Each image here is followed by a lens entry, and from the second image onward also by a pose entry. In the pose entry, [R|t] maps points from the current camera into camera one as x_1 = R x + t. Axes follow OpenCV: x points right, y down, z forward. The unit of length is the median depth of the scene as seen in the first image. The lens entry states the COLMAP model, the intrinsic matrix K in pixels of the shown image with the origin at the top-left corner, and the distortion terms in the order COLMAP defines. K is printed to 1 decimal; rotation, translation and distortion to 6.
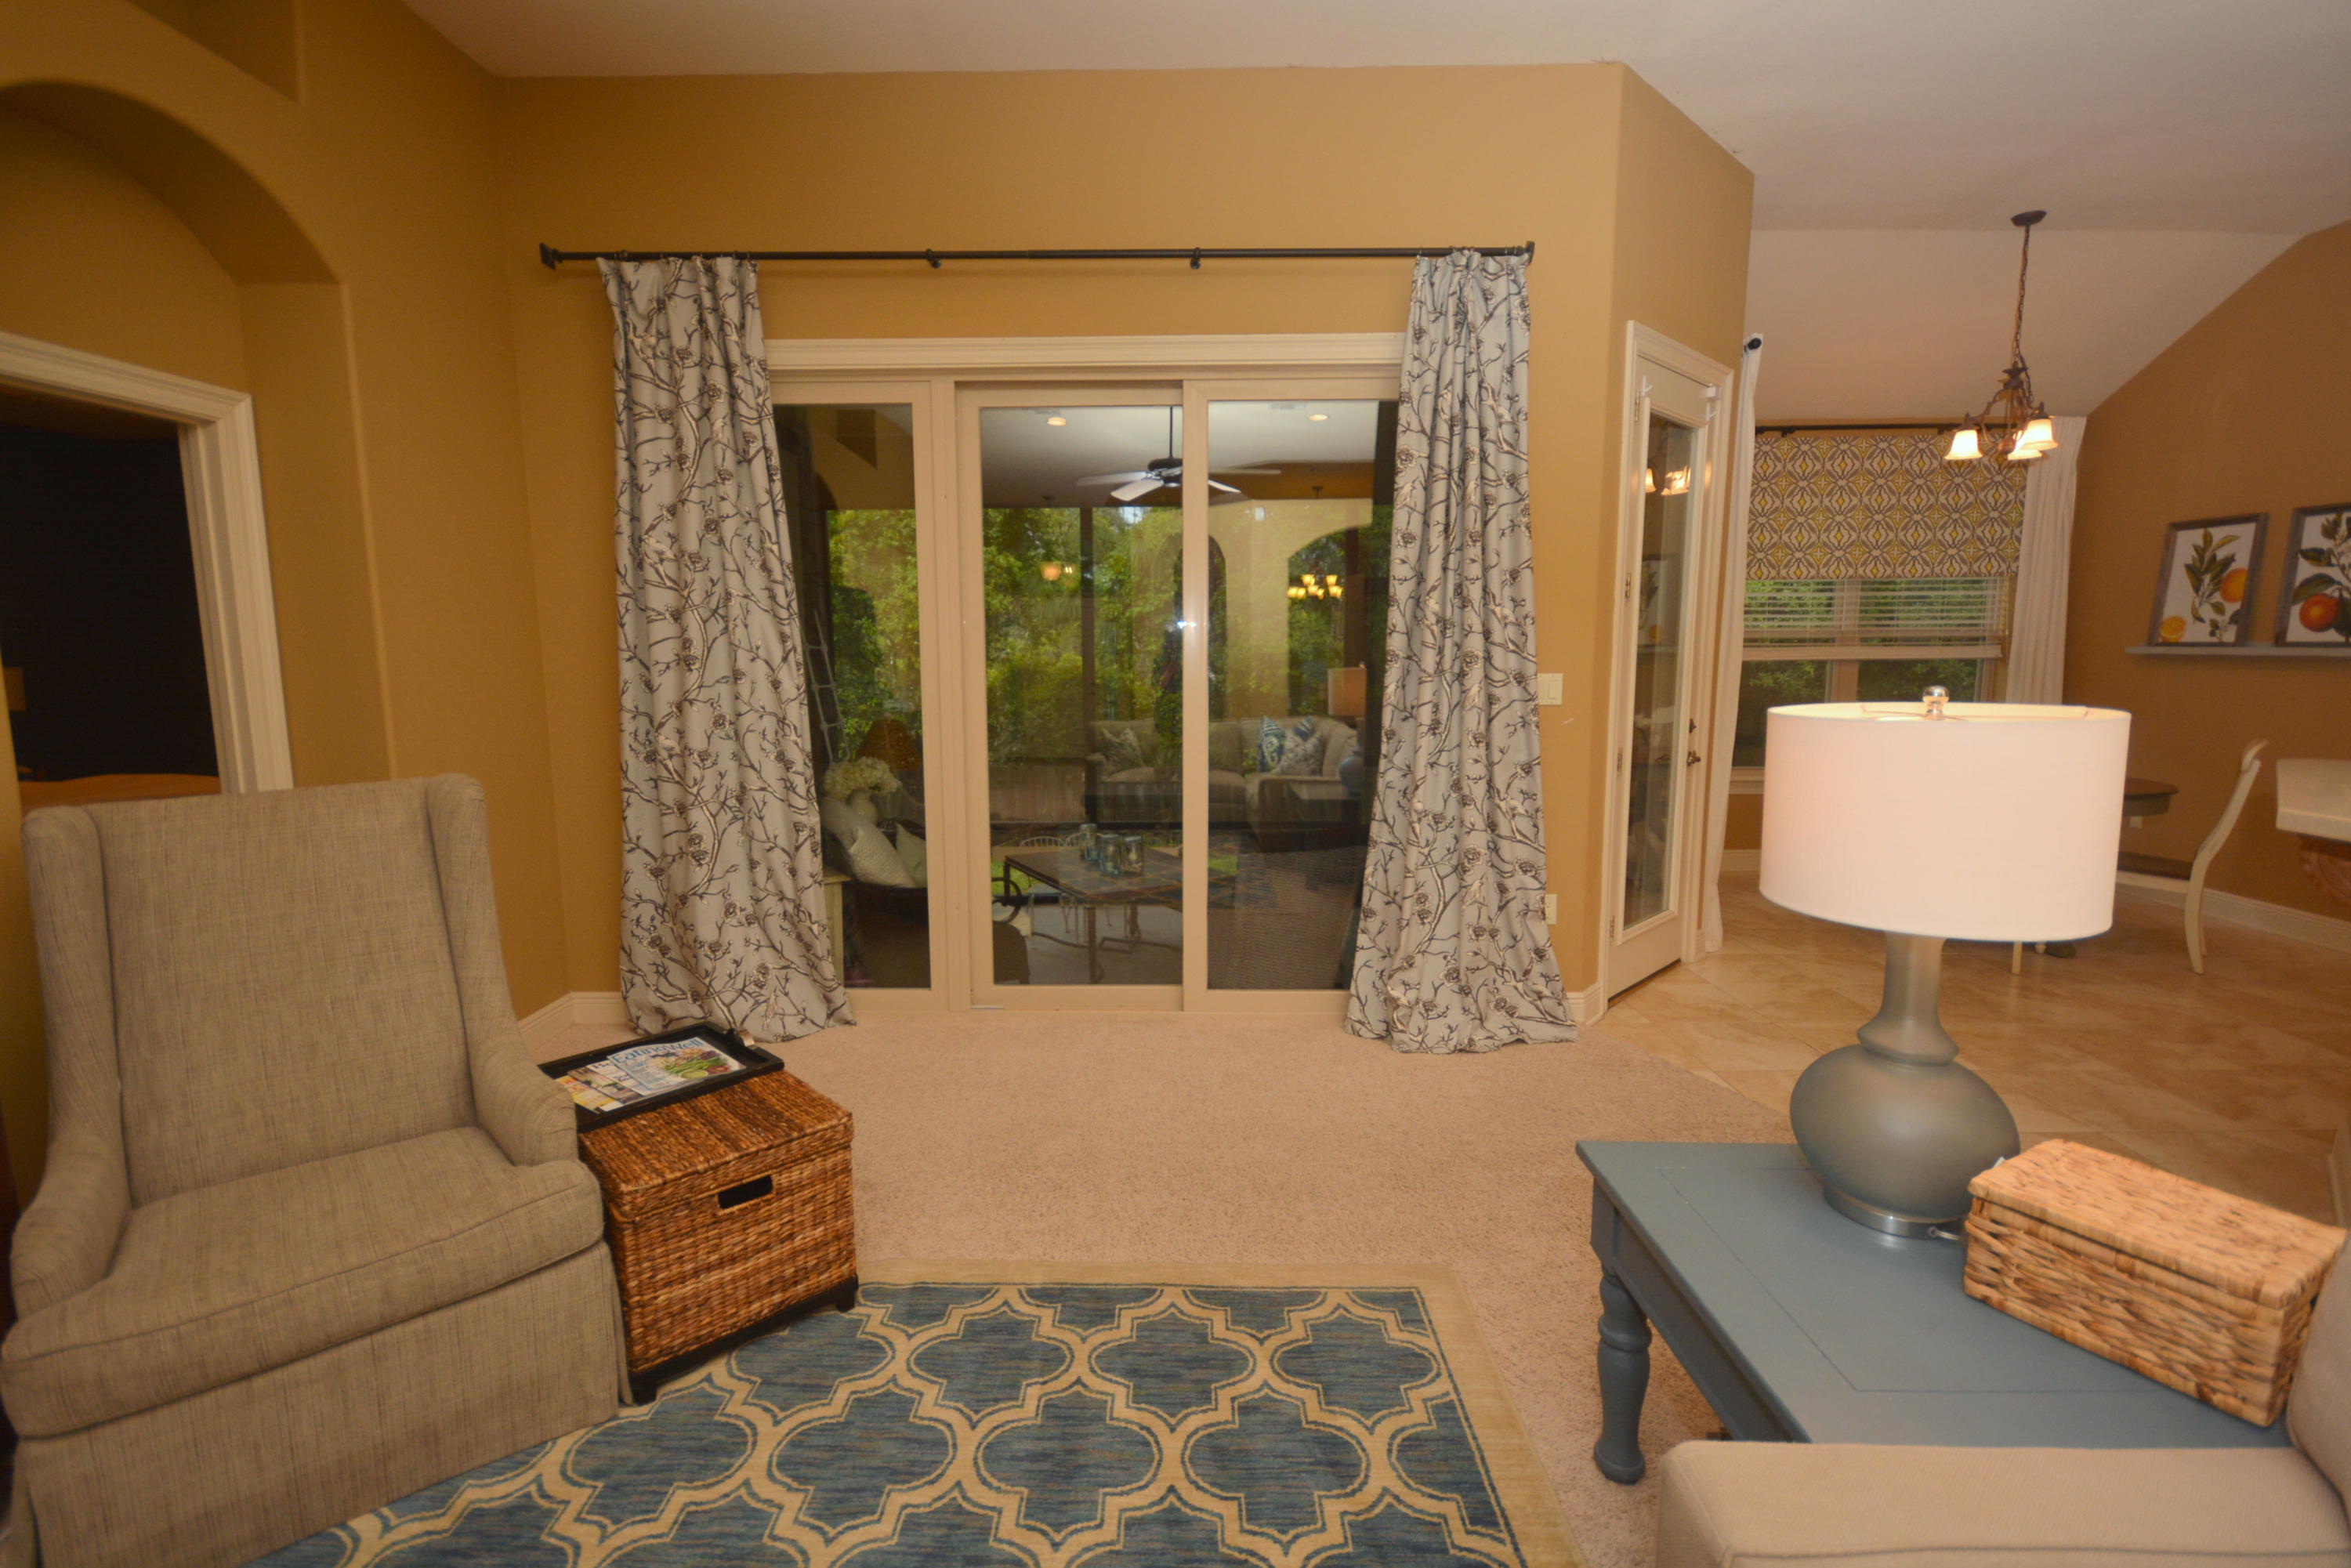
lens RADIAL K [[1042.0, 0, 1175.4], [0, 1042.0, 782.6], [0, 0, 1]] dist [0.007871, -0.007862]
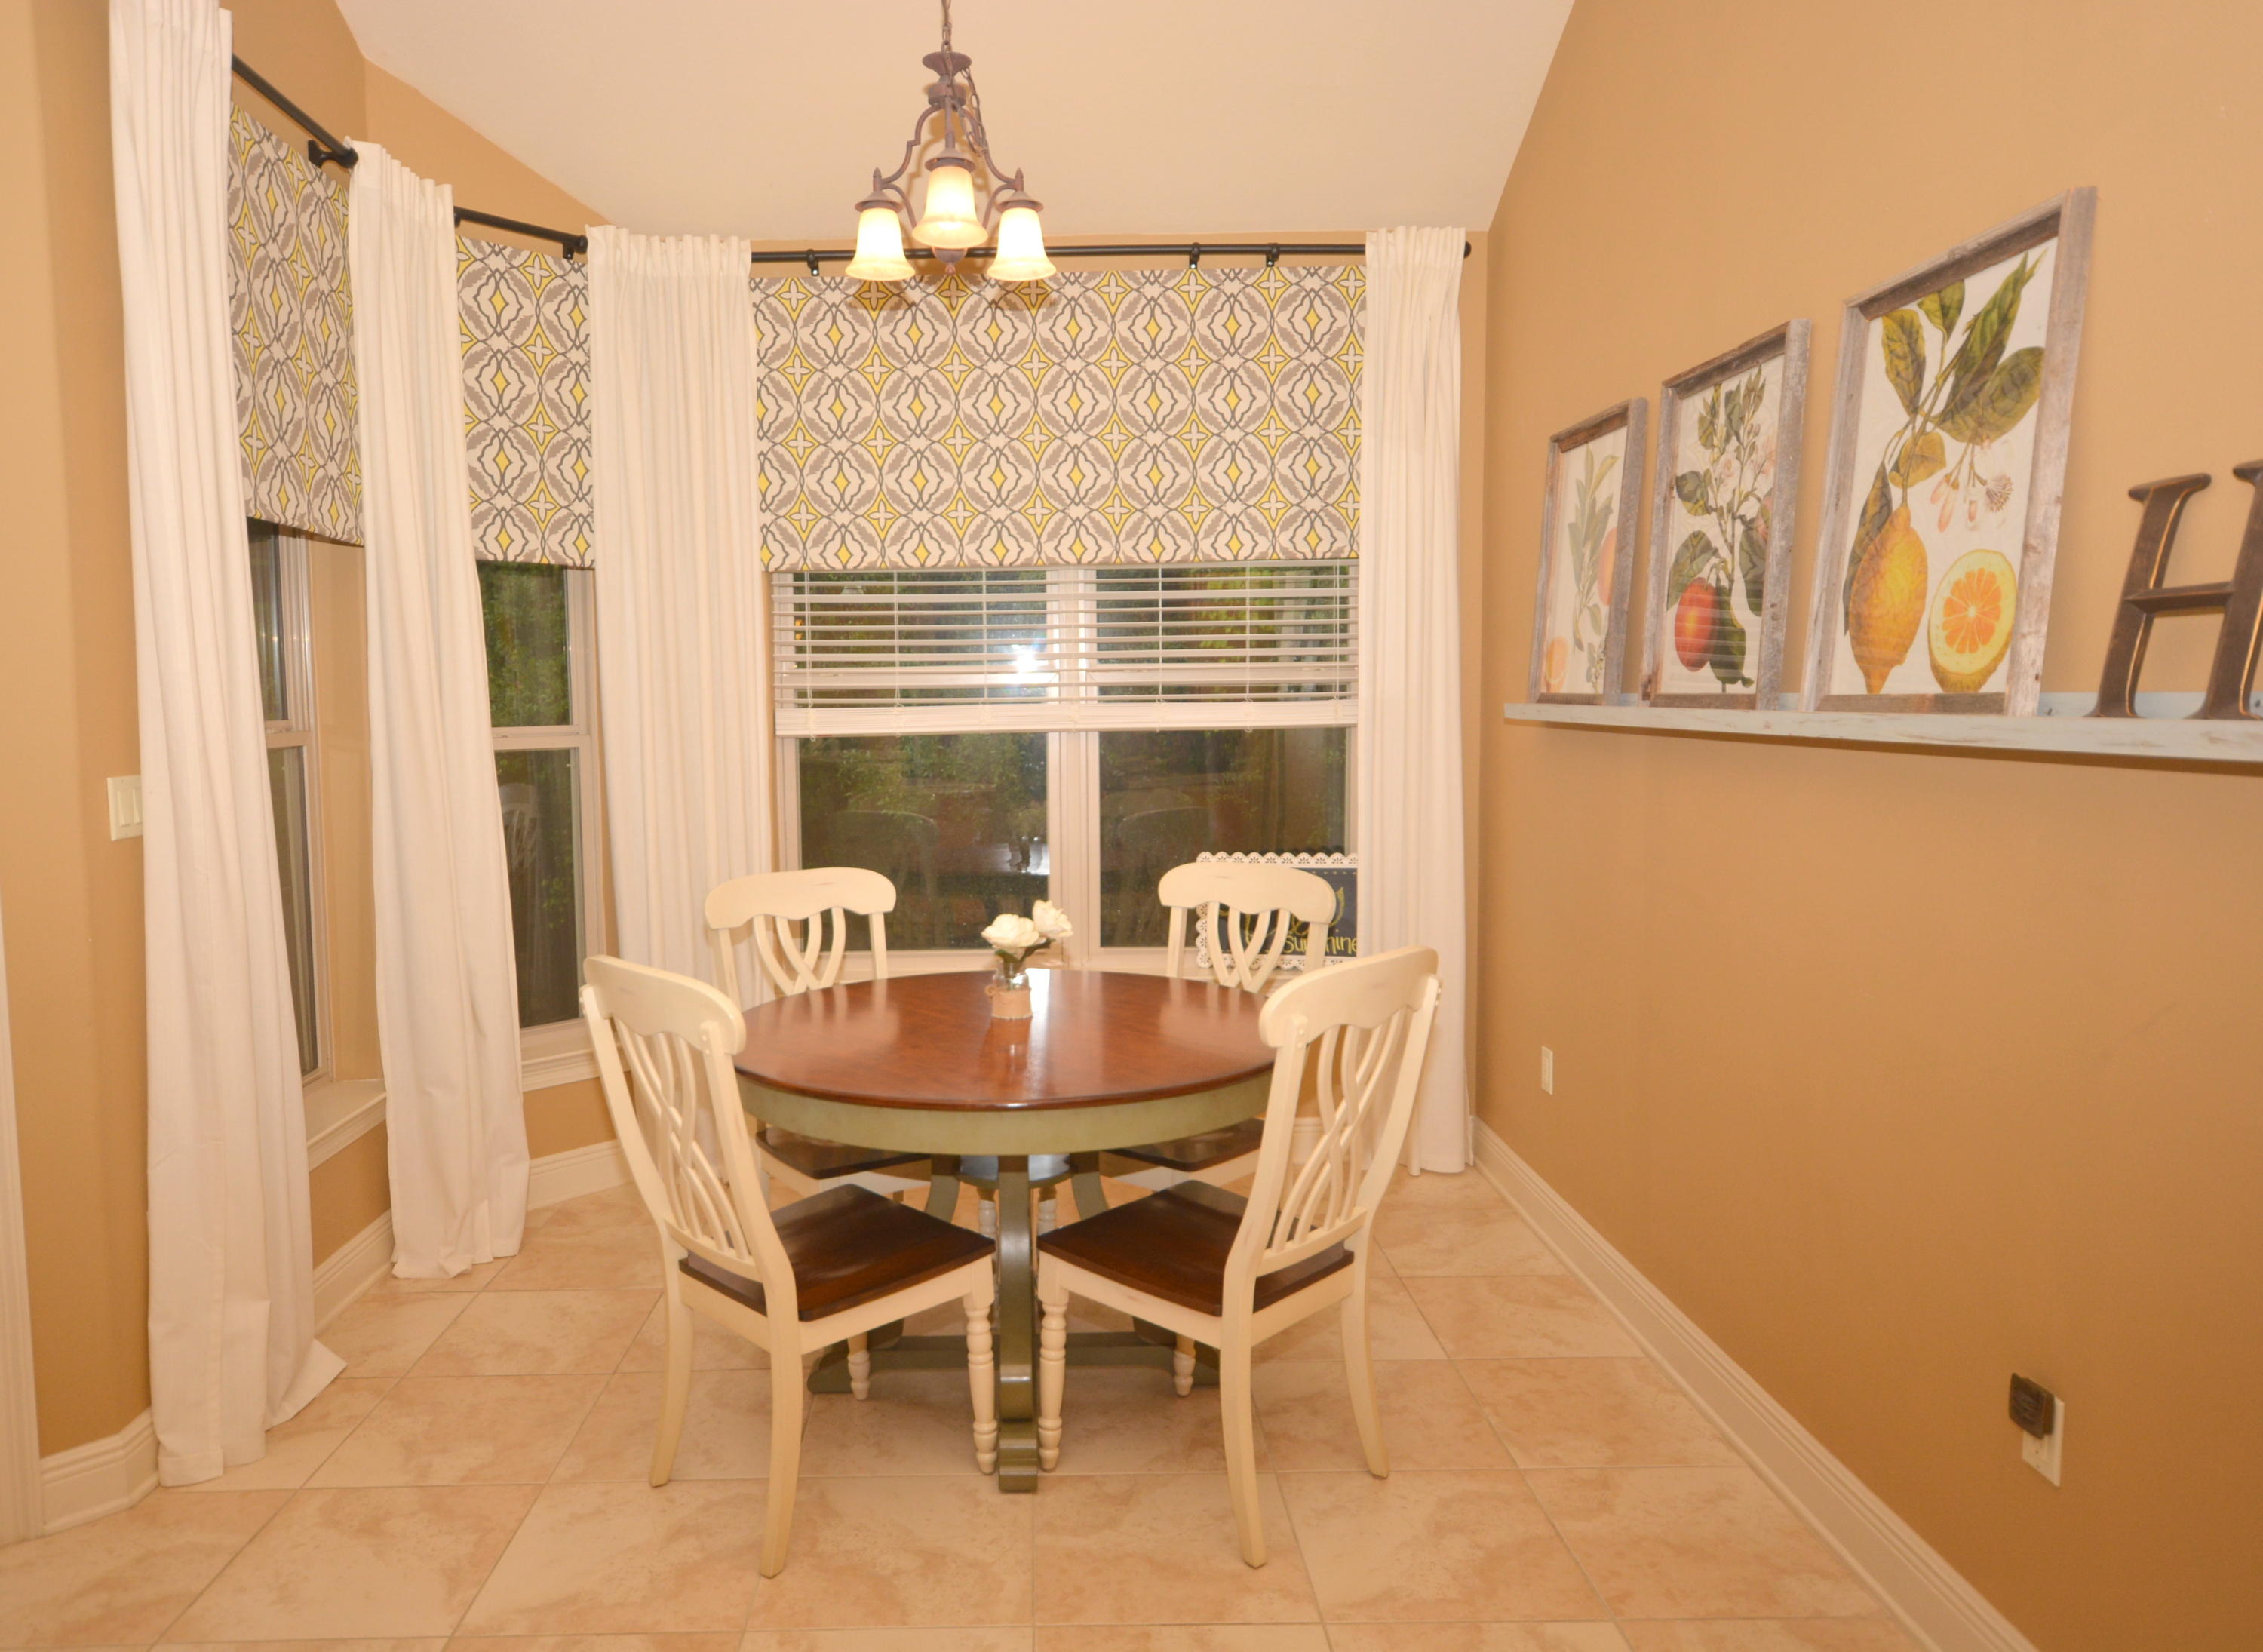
lens RADIAL K [[1483.6, 0, 1052.1], [0, 1483.6, 827.0], [0, 0, 1]] dist [0.003128, 0.007566]
pose [[0.999613, -0.011141, 0.025493, 0.743508], [0.012014, 0.999337, -0.034377, -0.058259], [-0.025093, 0.034670, 0.999084, 0.368593]]
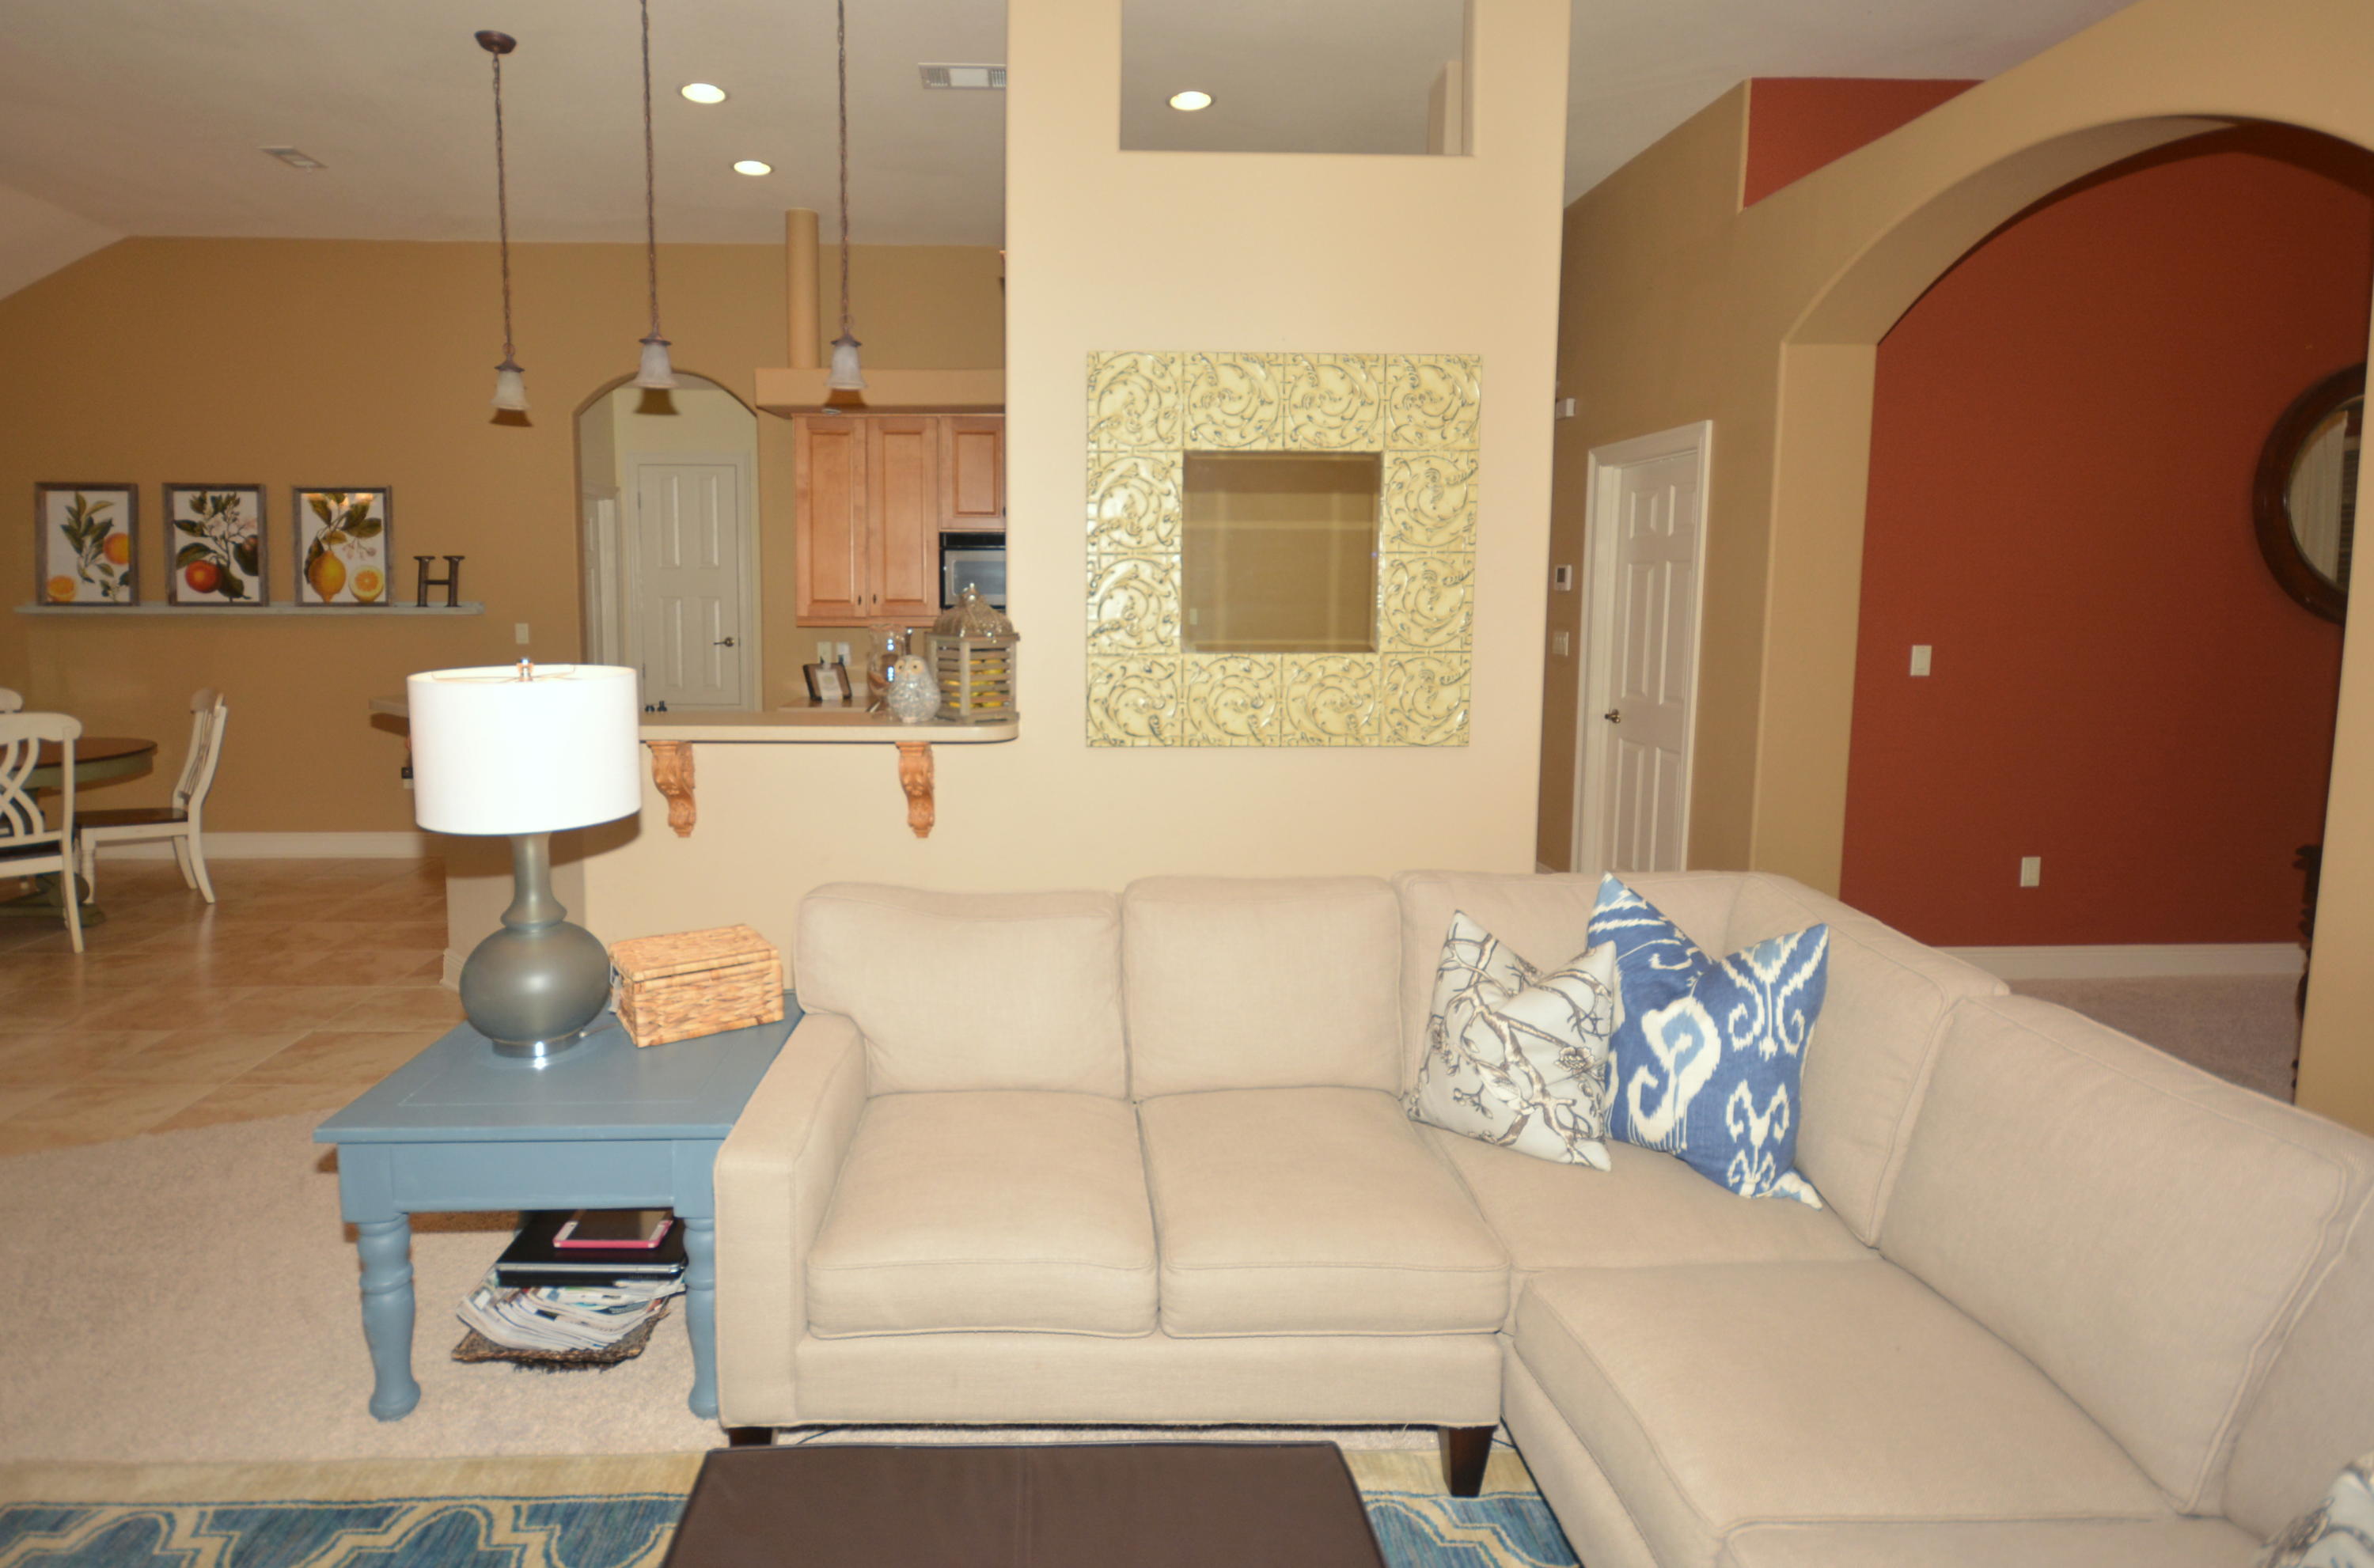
lens RADIAL K [[1193.2, 0, 1074.5], [0, 1193.2, 705.2], [0, 0, 1]] dist [0.000146, -0.002065]
pose [[-0.045559, -0.087765, 0.995099, -0.246562], [0.123741, 0.987966, 0.092801, -0.023246], [-0.991268, 0.127363, -0.034151, 0.091298]]
